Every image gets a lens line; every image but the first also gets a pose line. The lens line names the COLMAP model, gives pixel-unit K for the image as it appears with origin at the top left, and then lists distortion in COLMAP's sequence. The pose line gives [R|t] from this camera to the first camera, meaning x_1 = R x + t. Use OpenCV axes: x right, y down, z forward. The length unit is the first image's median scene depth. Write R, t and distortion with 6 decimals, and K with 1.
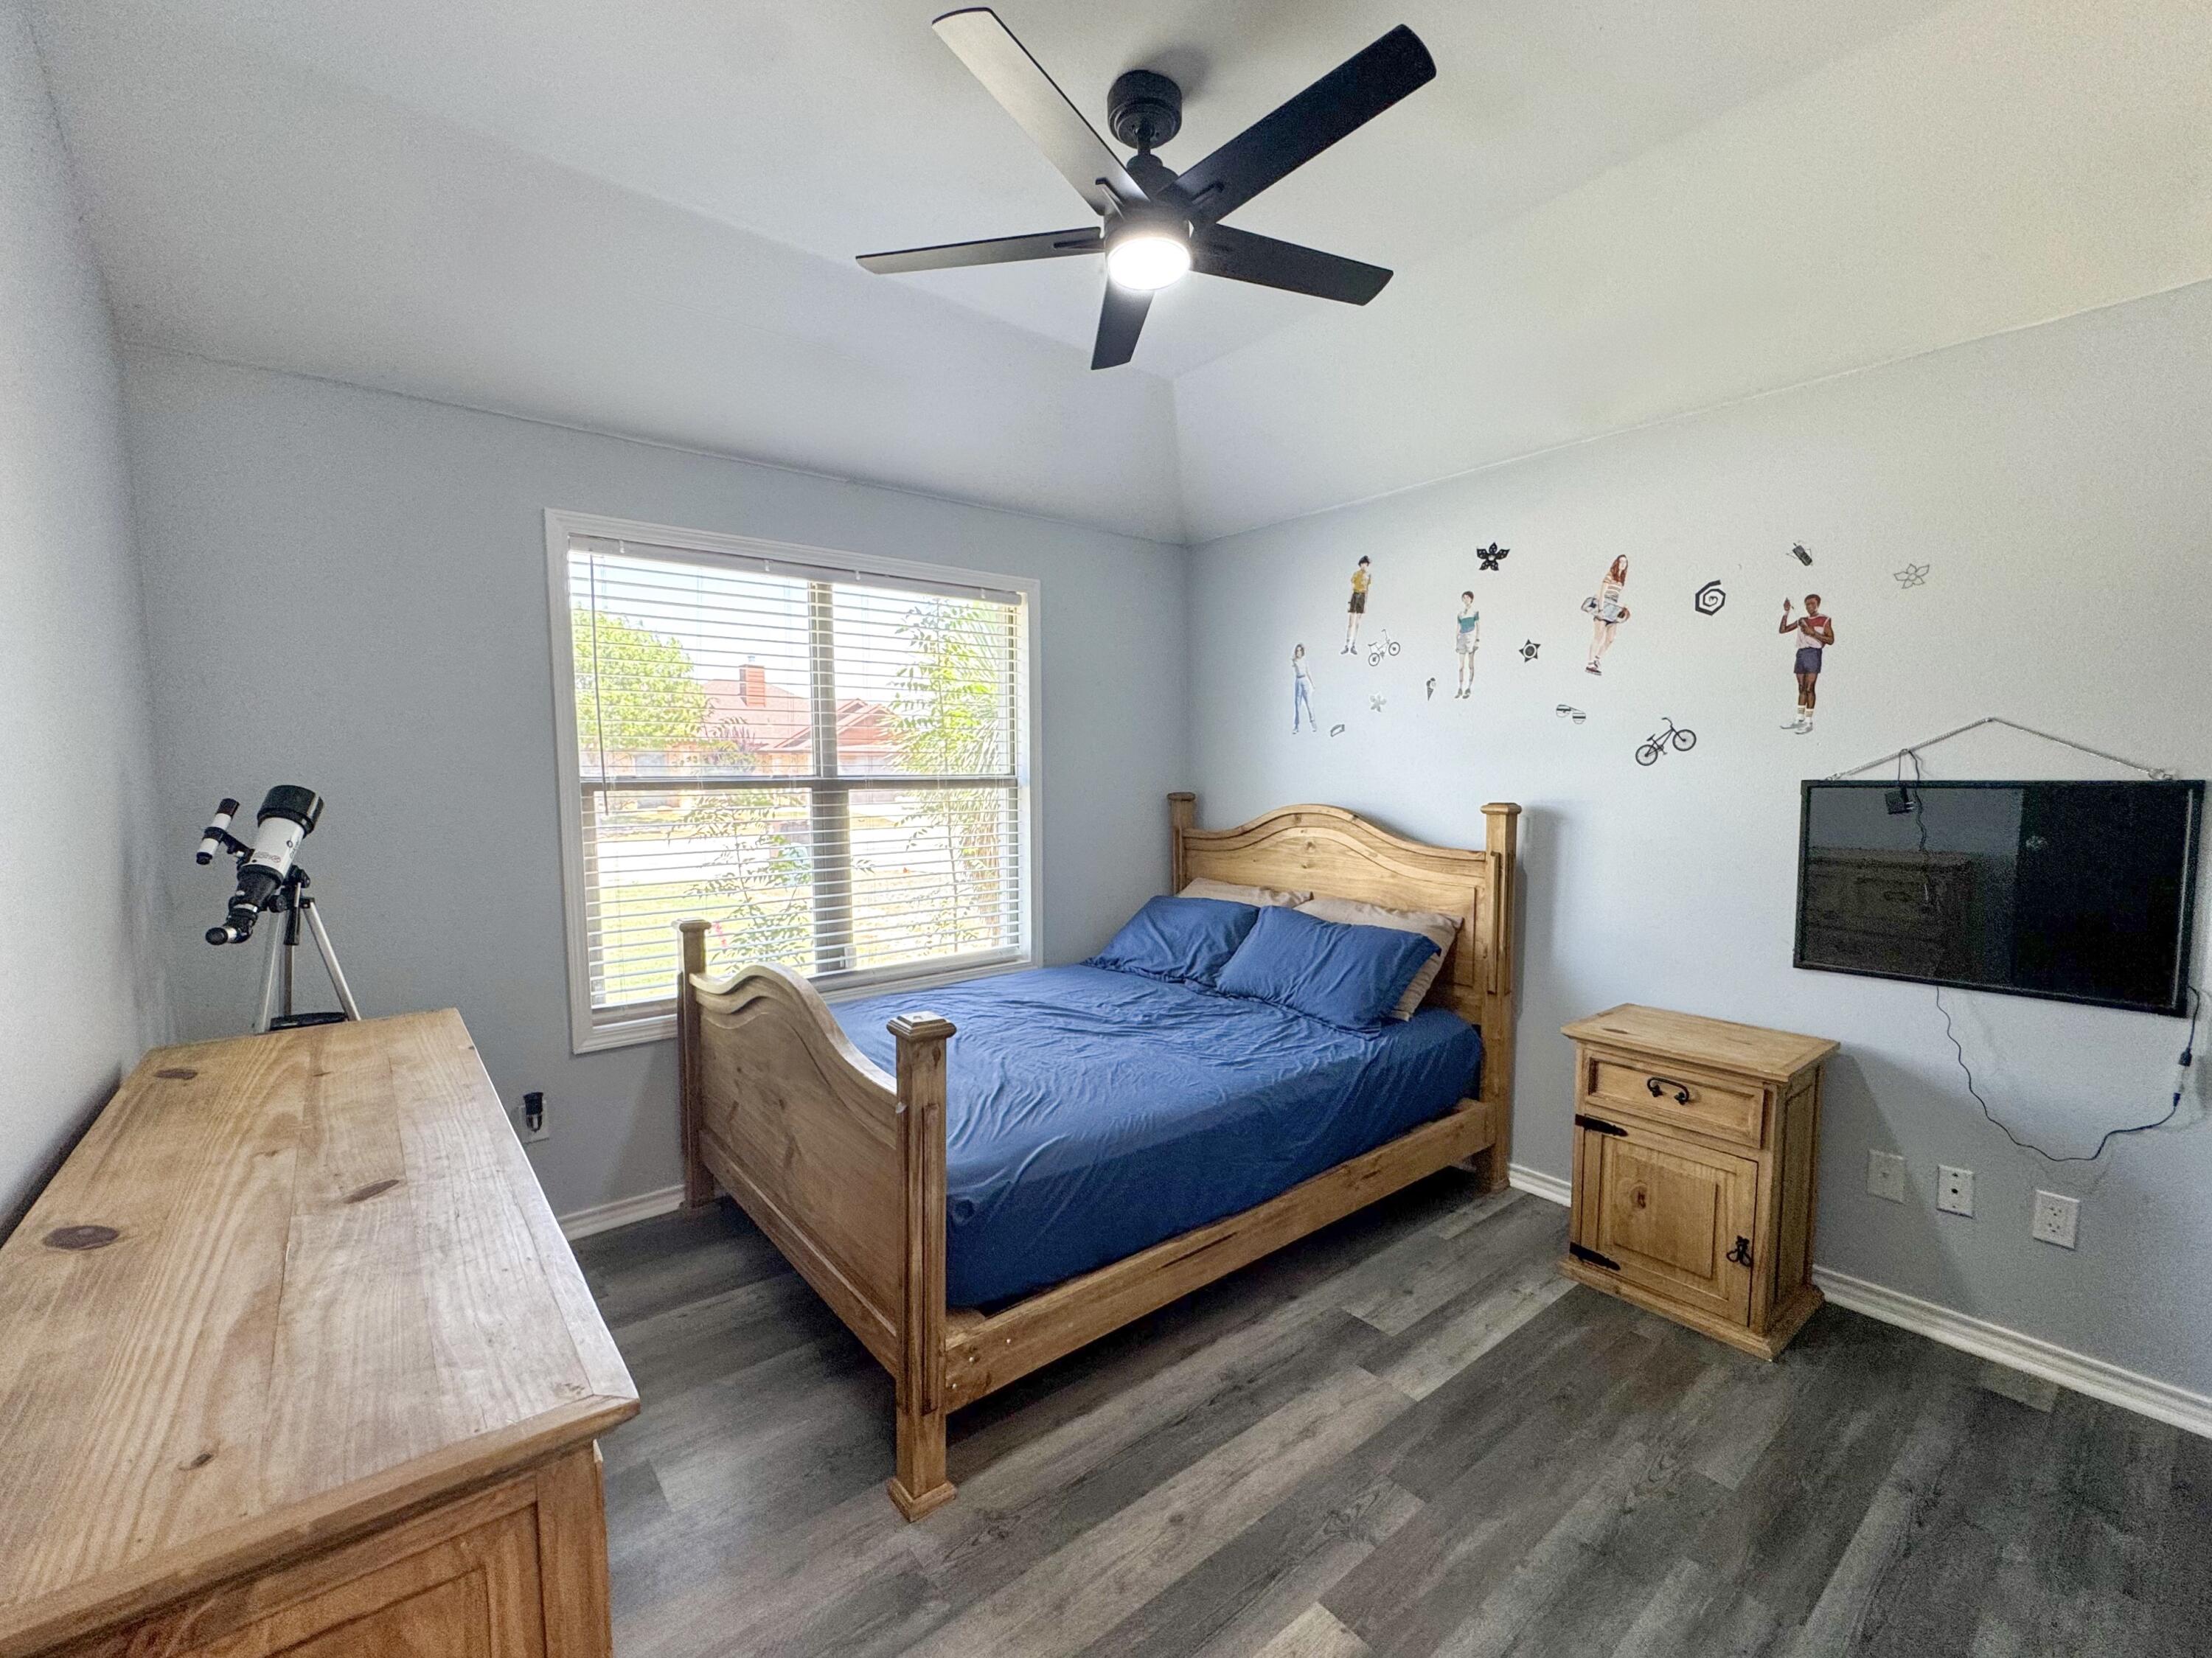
lens RADIAL K [[954.4, 0, 1106.0], [0, 954.4, 829.0], [0, 0, 1]] dist [-0.019337, 0.000016]
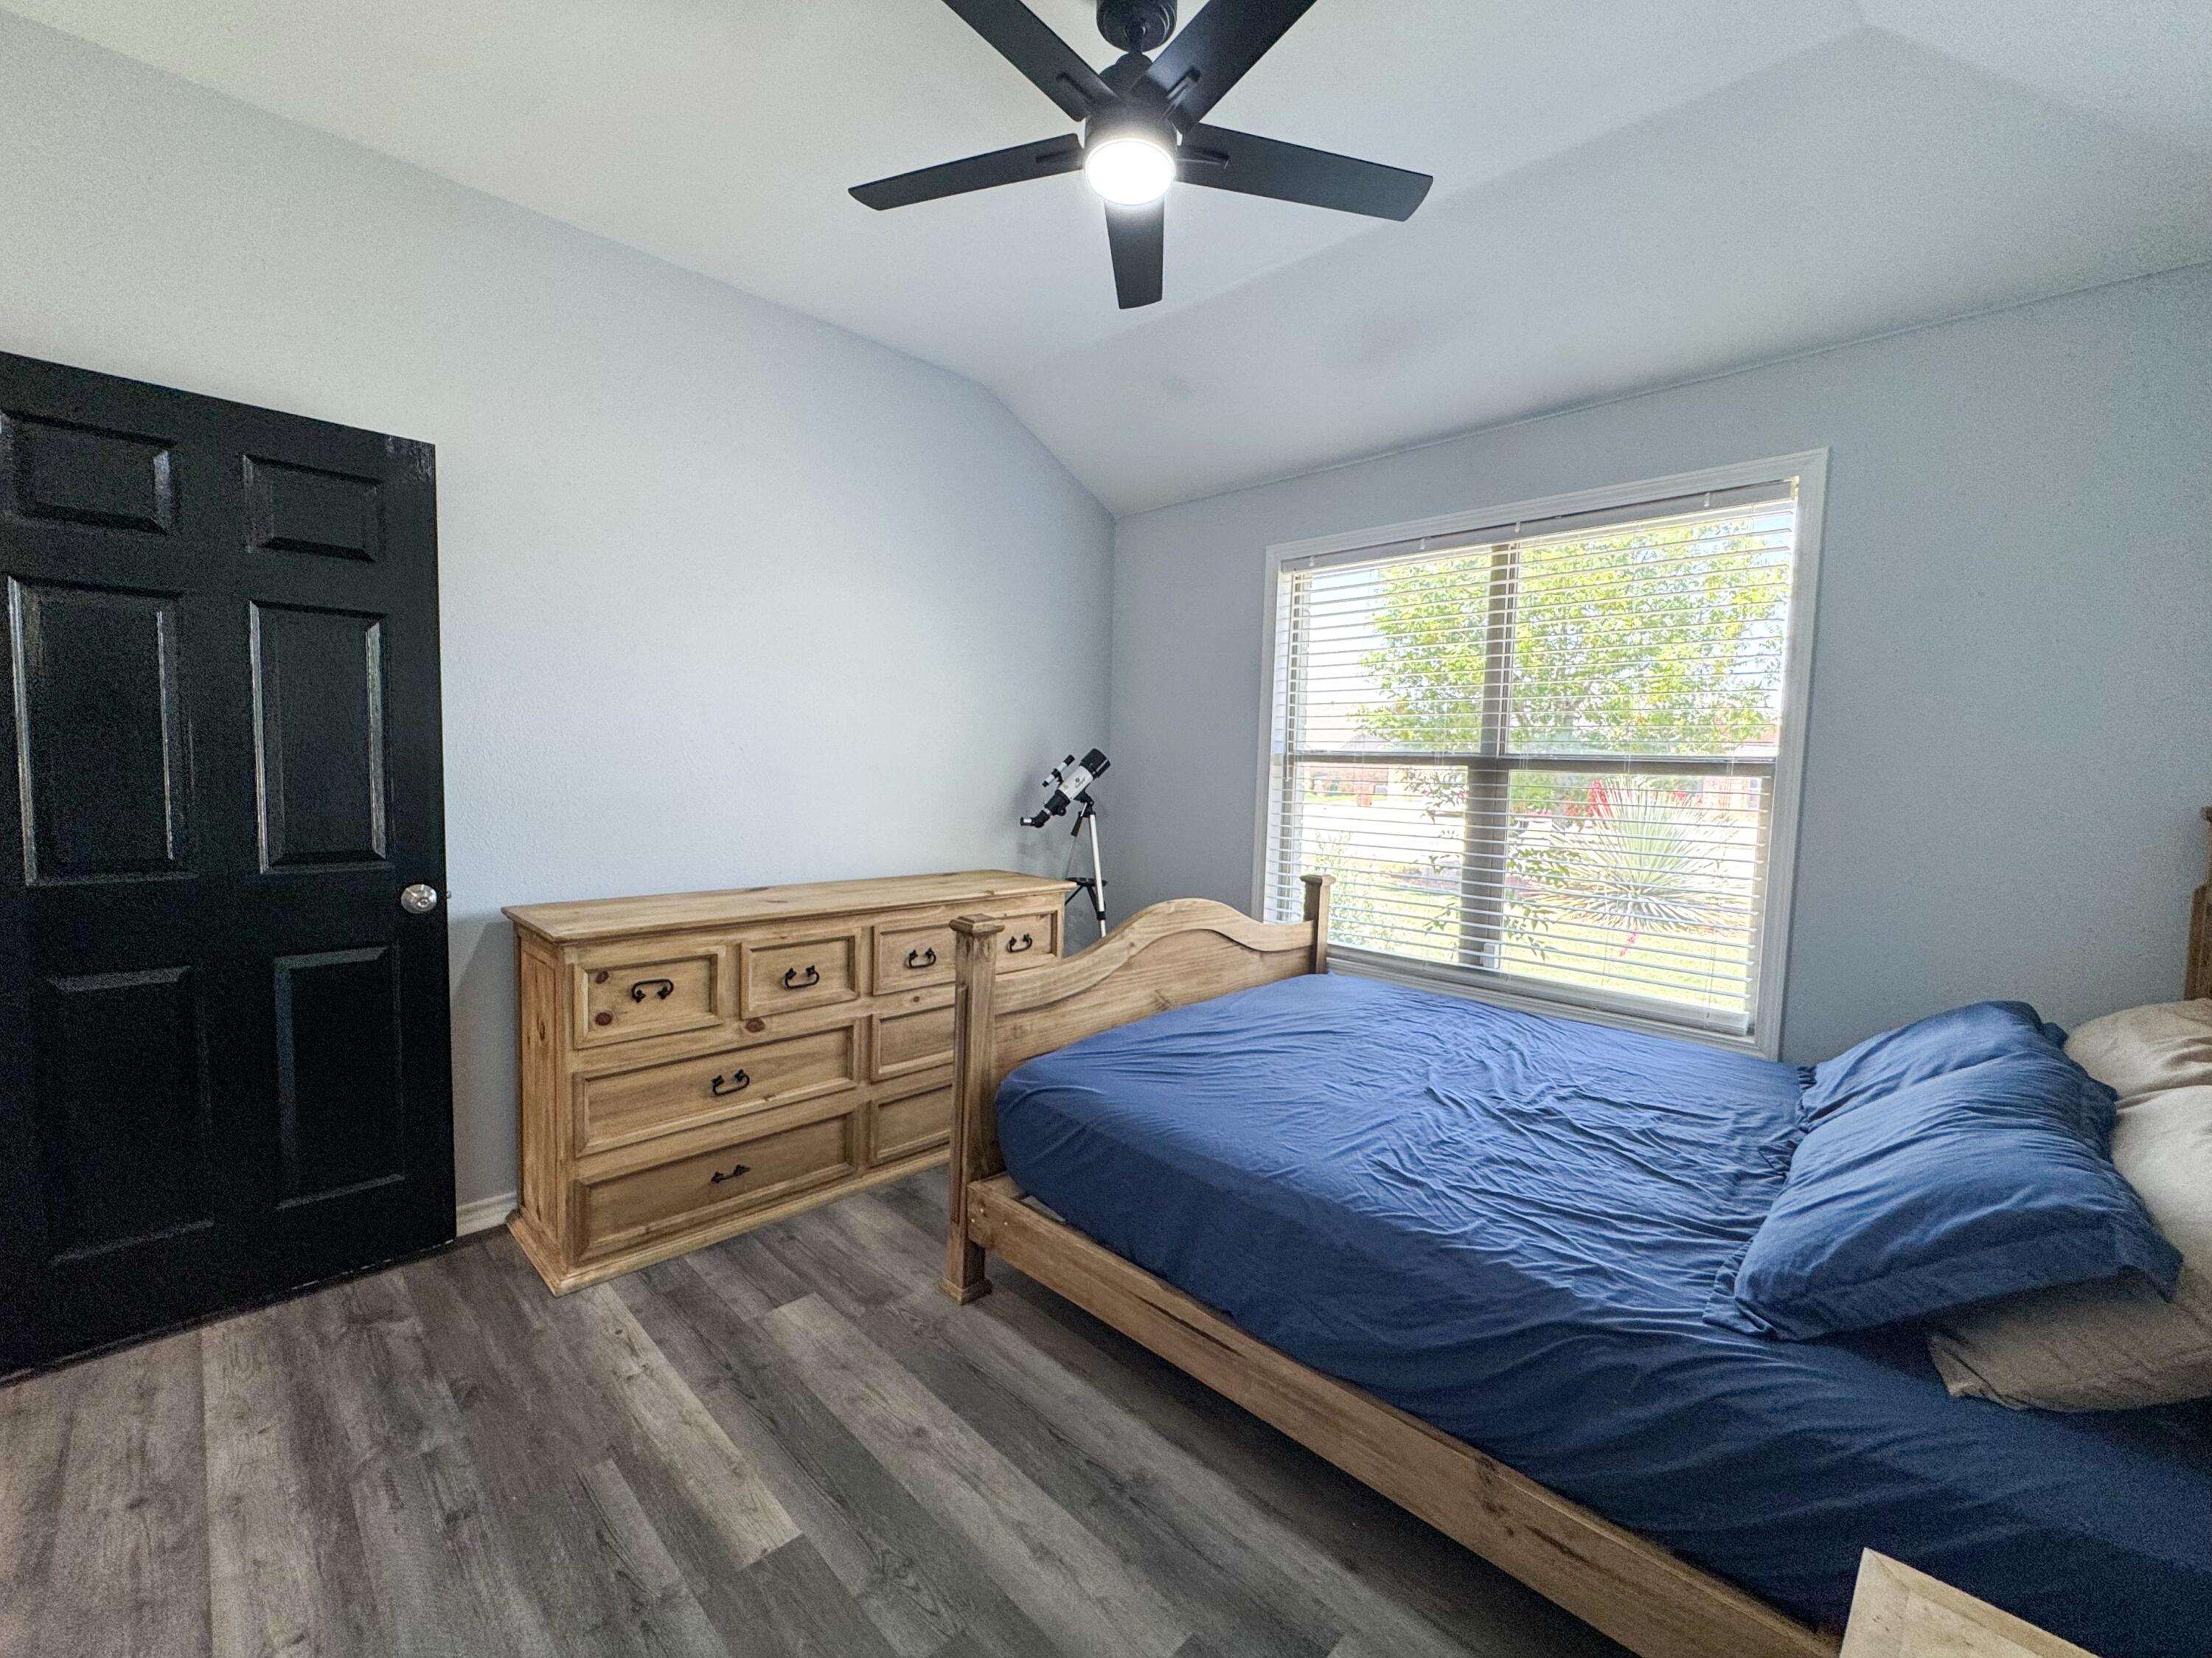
lens RADIAL K [[942.2, 0, 1109.3], [0, 942.2, 802.4], [0, 0, 1]] dist [-0.002094, -0.000477]
pose [[0.087172, 0.050709, -0.994902, 0.709137], [-0.086206, 0.995341, 0.043178, -0.019712], [0.992456, 0.082003, 0.091137, 0.680767]]
